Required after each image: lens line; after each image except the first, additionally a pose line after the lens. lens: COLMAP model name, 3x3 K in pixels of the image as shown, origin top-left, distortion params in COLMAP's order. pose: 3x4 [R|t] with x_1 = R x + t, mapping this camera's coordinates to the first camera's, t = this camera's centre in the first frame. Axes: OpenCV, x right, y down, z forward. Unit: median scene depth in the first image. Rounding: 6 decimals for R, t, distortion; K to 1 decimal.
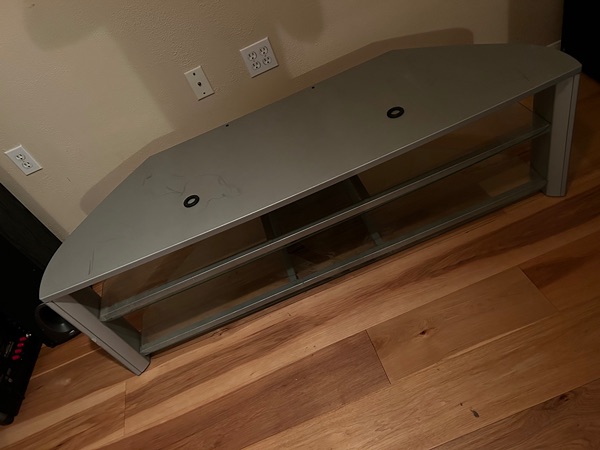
lens RADIAL K [[466.0, 0, 300.0], [0, 466.0, 225.0], [0, 0, 1]] dist [0.001316, -0.000004]
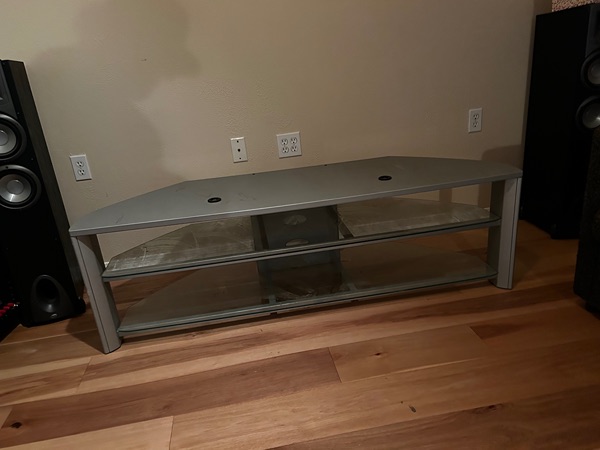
lens RADIAL K [[462.3, 0, 300.0], [0, 462.3, 225.0], [0, 0, 1]] dist [0.006182, 0.000568]
pose [[0.968484, 0.248215, -0.020692, 0.029365], [-0.235379, 0.884892, -0.401948, 0.432799], [-0.081459, 0.394151, 0.915428, -0.117154]]
